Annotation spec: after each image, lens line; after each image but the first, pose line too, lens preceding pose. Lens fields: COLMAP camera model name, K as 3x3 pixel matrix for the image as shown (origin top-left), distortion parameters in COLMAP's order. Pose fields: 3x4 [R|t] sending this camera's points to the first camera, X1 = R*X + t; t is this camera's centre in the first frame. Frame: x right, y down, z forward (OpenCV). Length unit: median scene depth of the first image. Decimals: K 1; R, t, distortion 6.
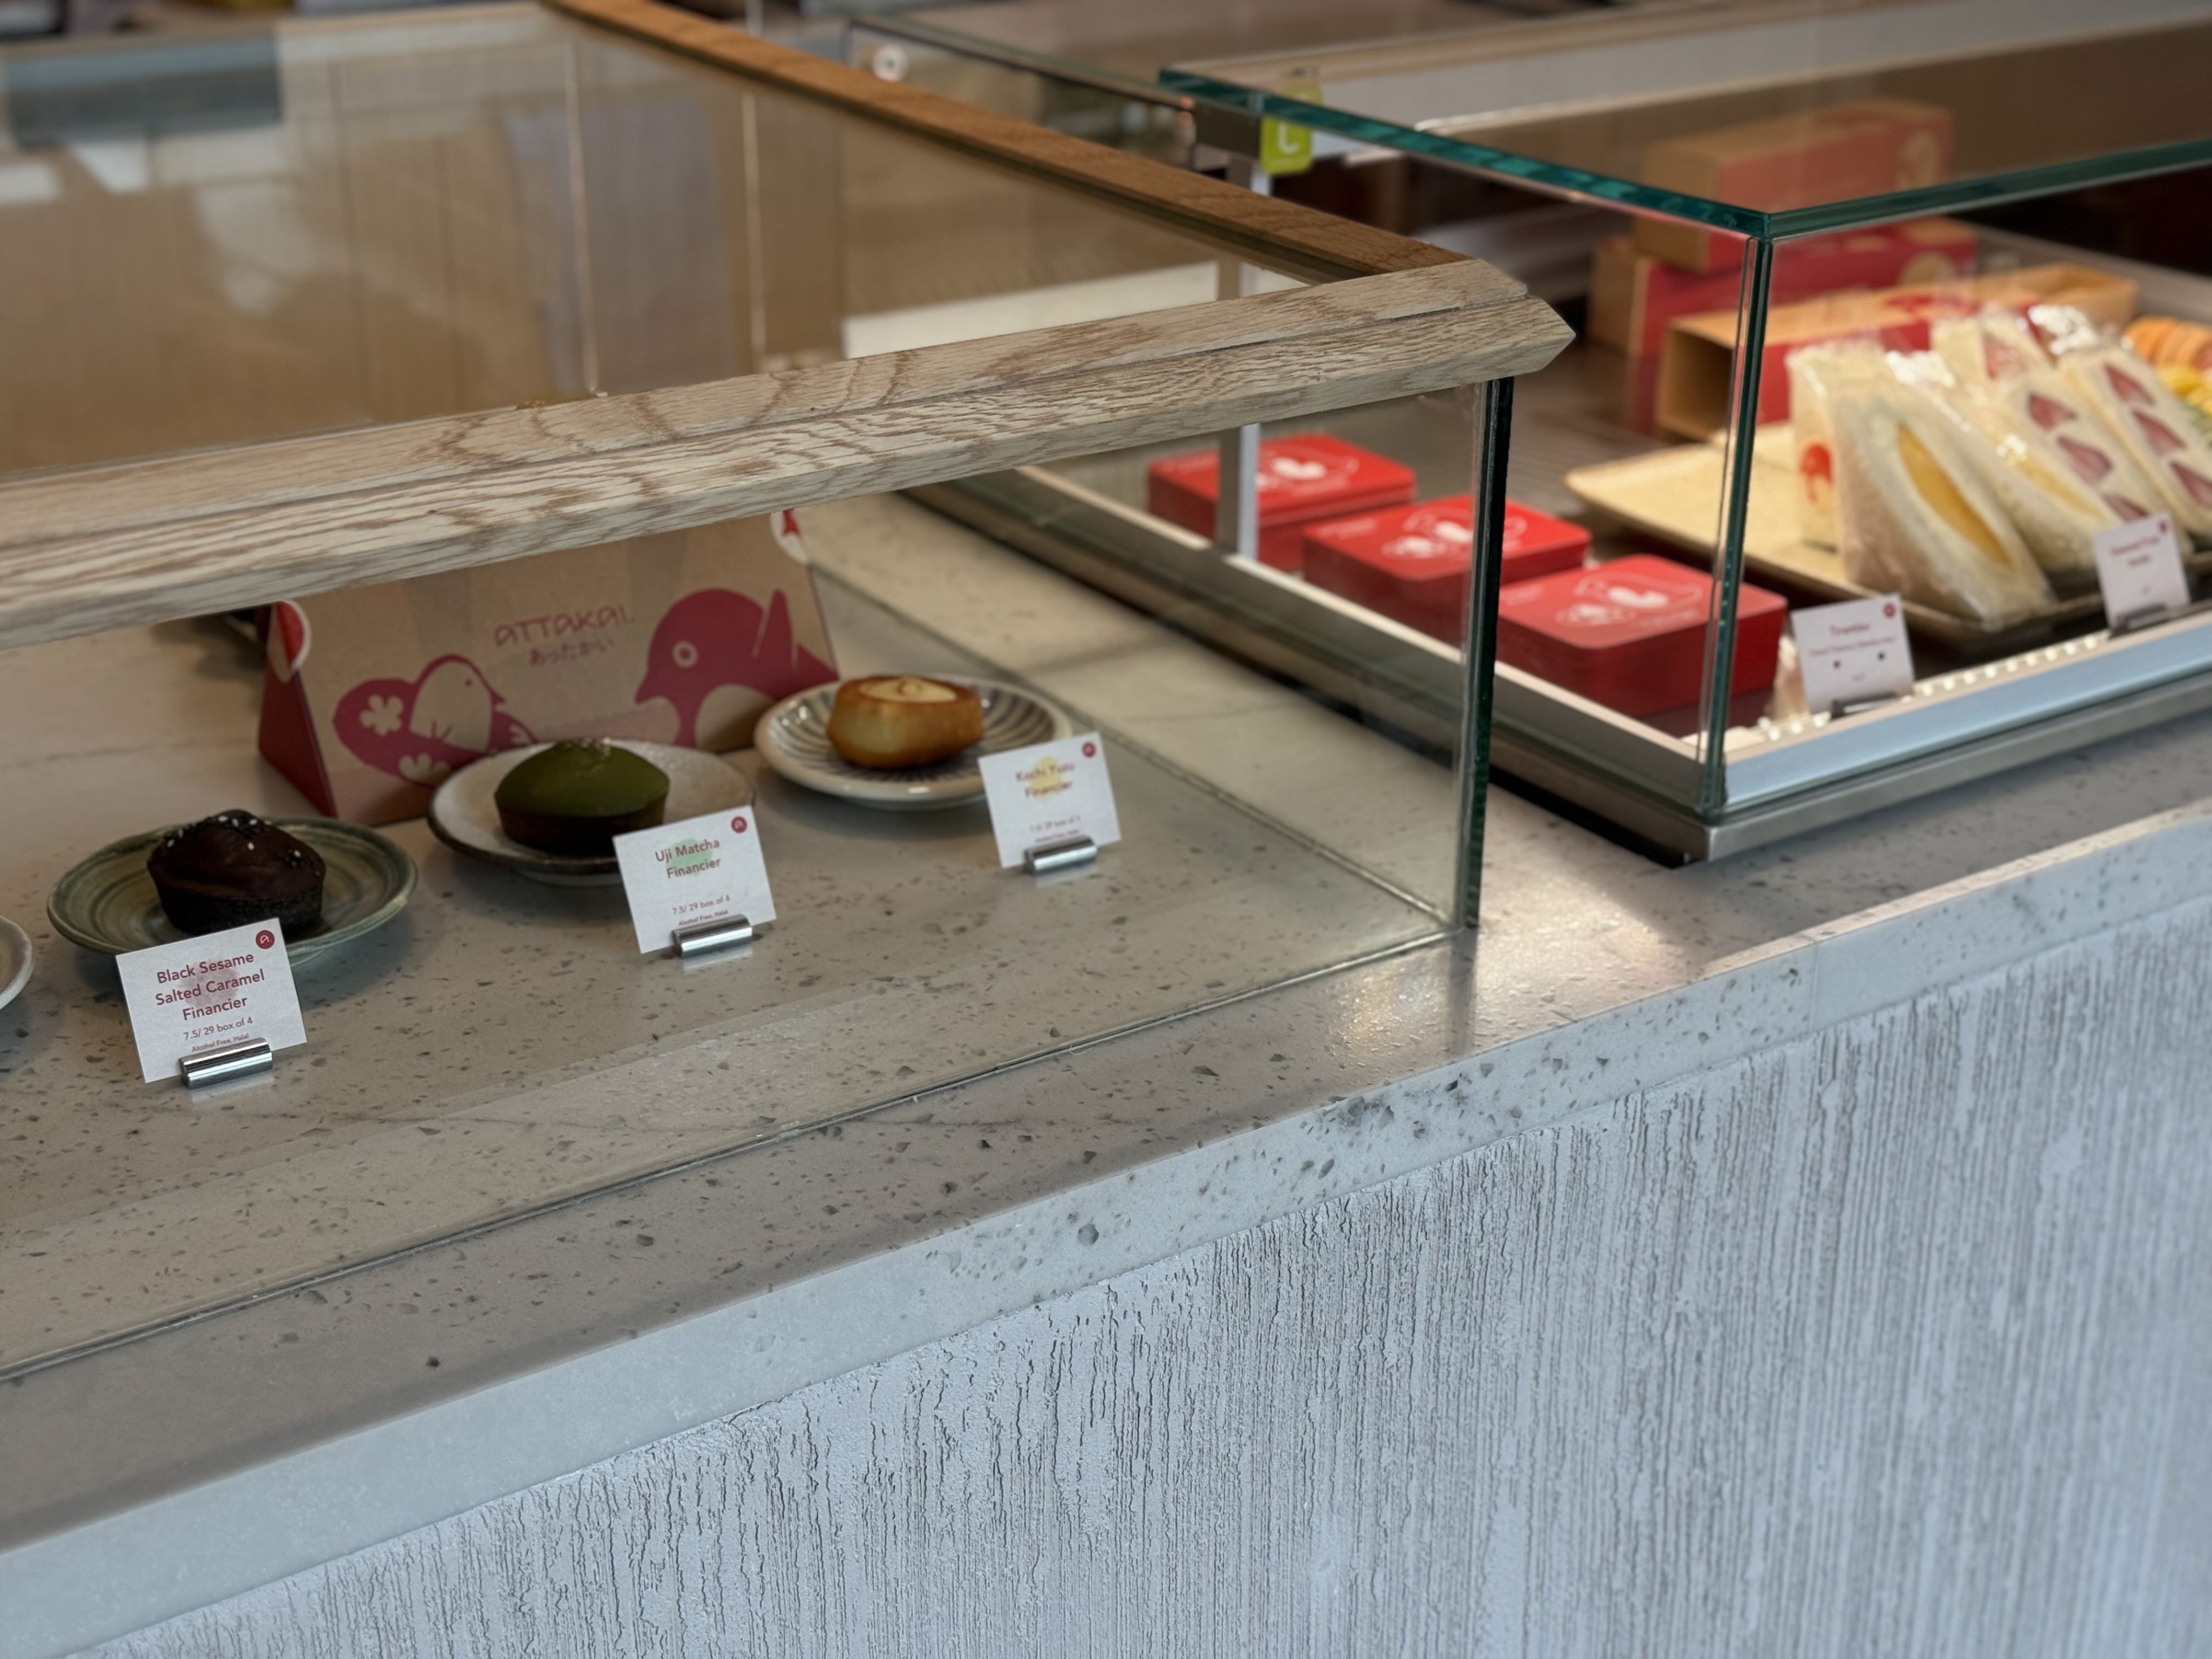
lens RADIAL K [[3046.3, 0, 1098.7], [0, 3046.3, 810.1], [0, 0, 1]] dist [0.117347, 0.000000]
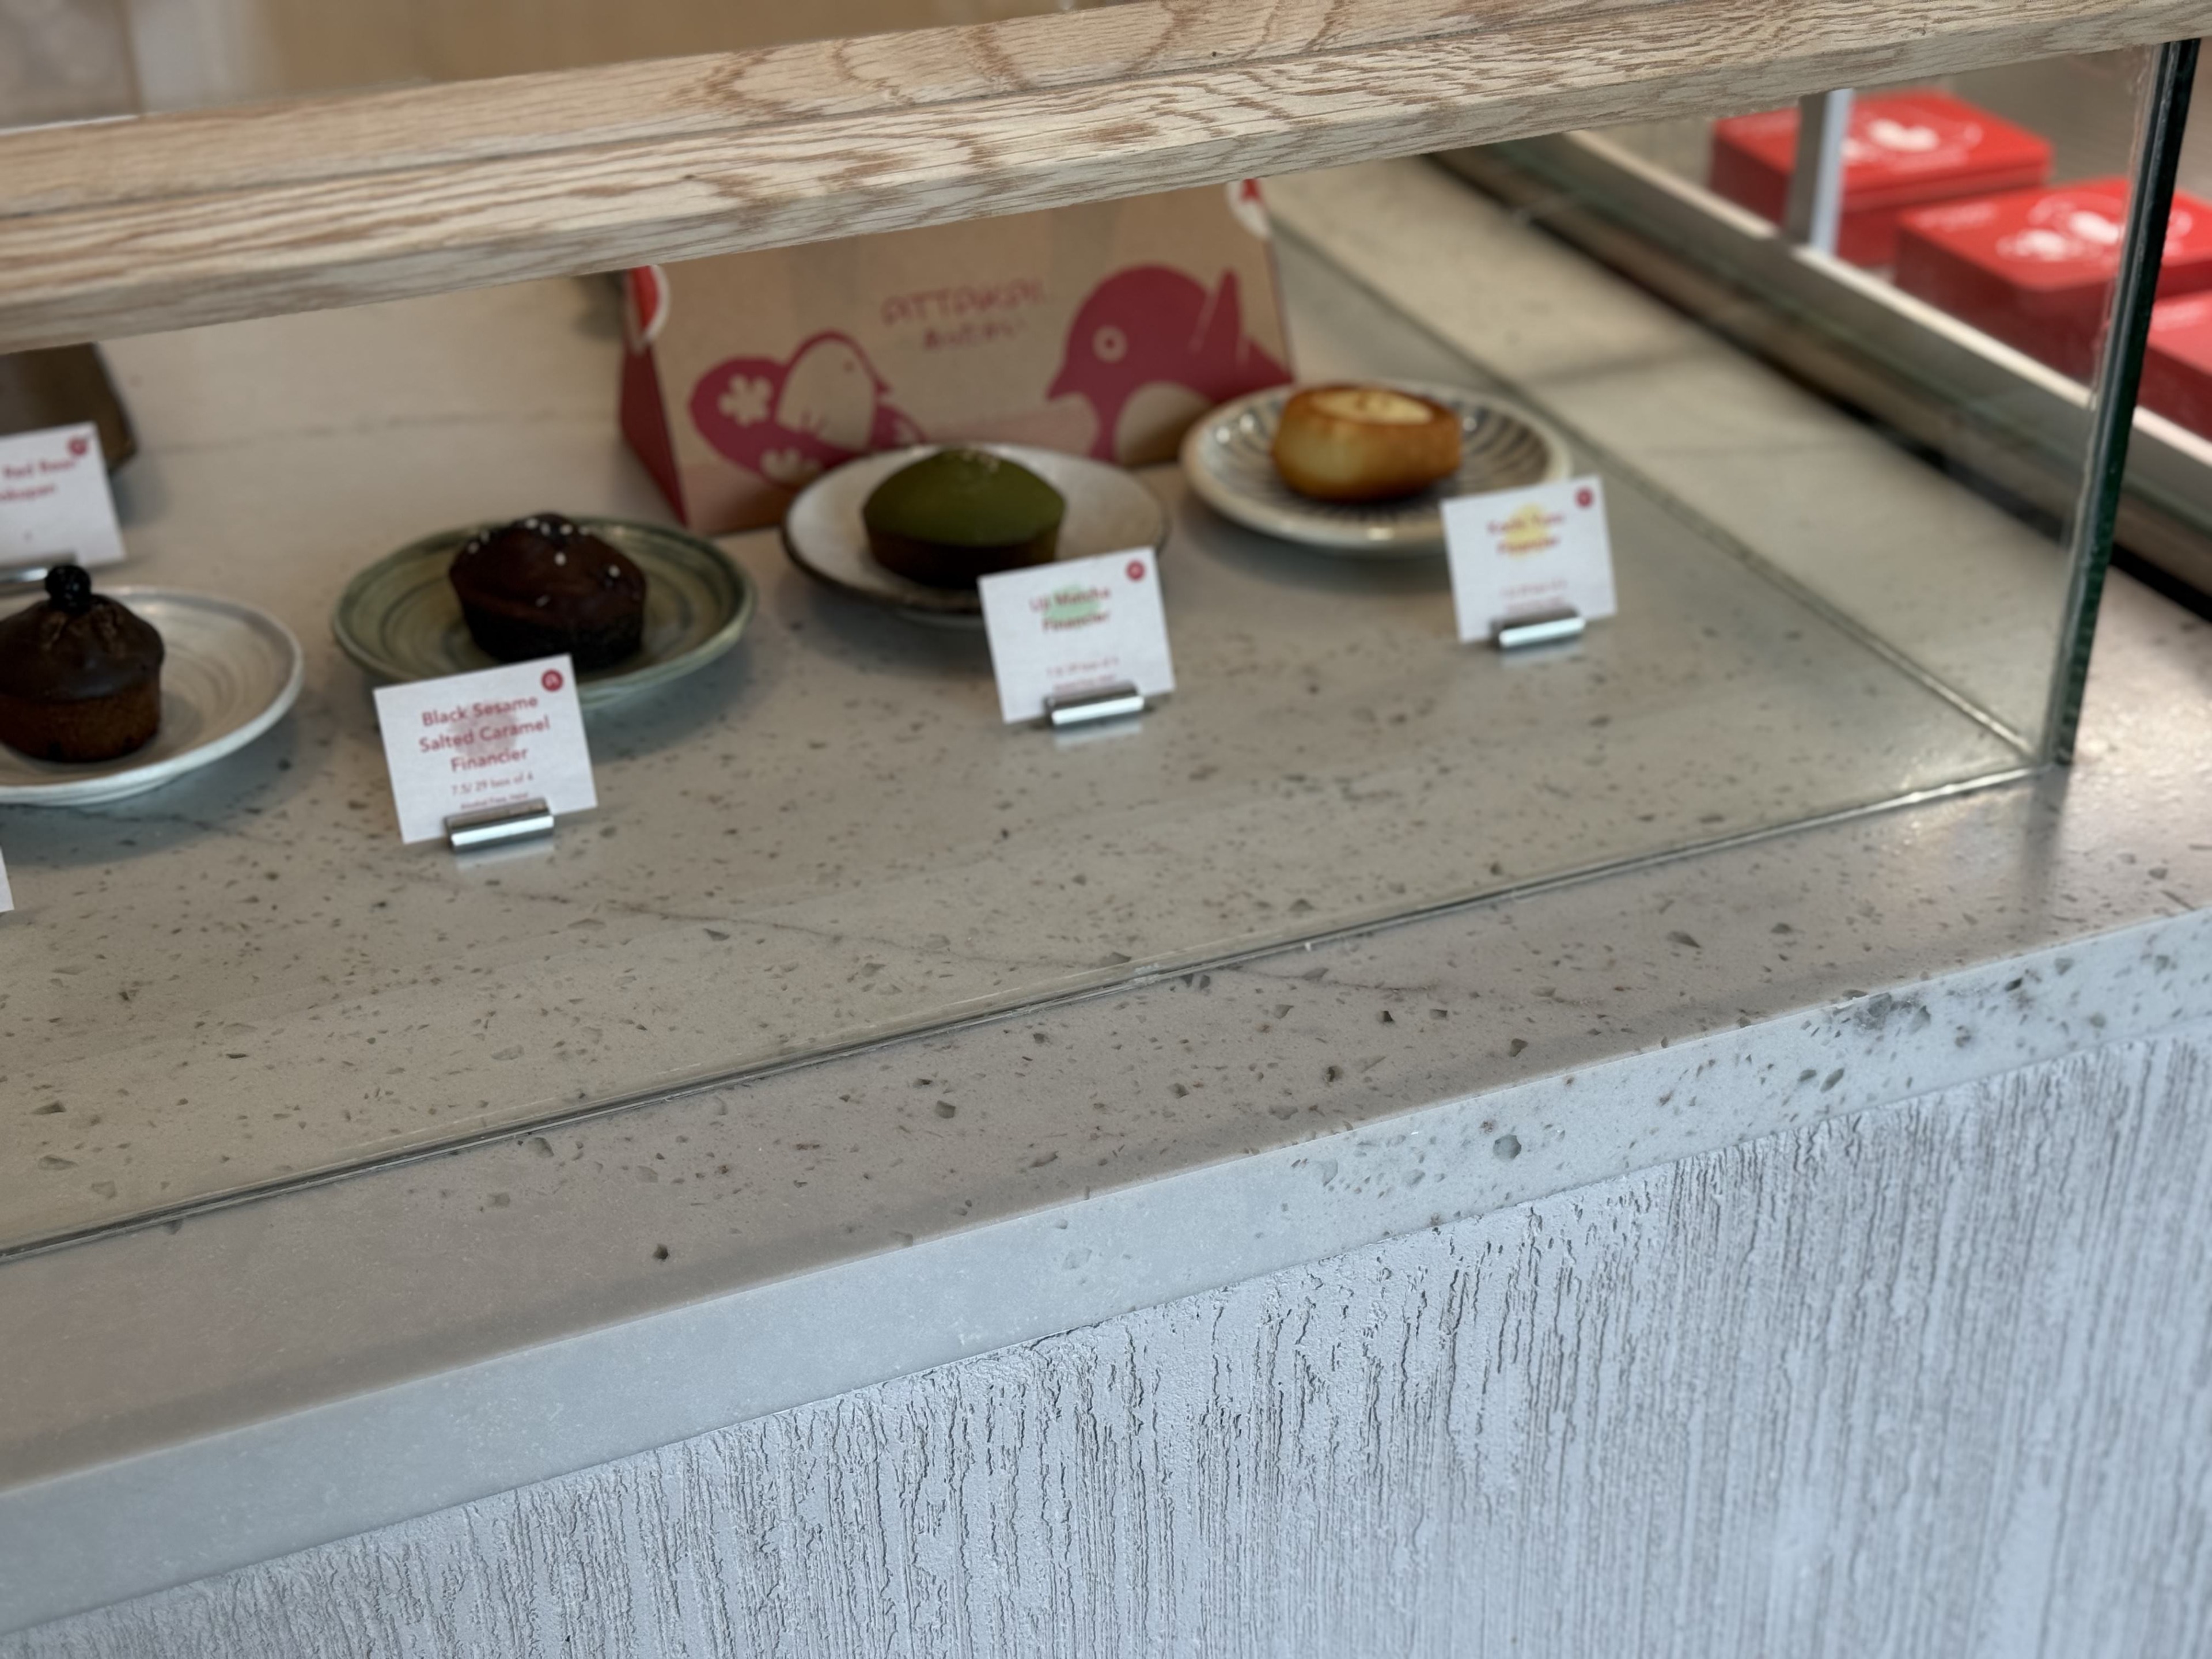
lens RADIAL K [[3046.3, 0, 1119.7], [0, 3046.3, 826.8], [0, 0, 1]] dist [0.117347, 0.000000]
pose [[0.981886, 0.083754, -0.169959, 0.024014], [-0.061960, 0.989613, 0.129718, -0.035969], [0.179058, -0.116838, 0.976876, 0.215688]]
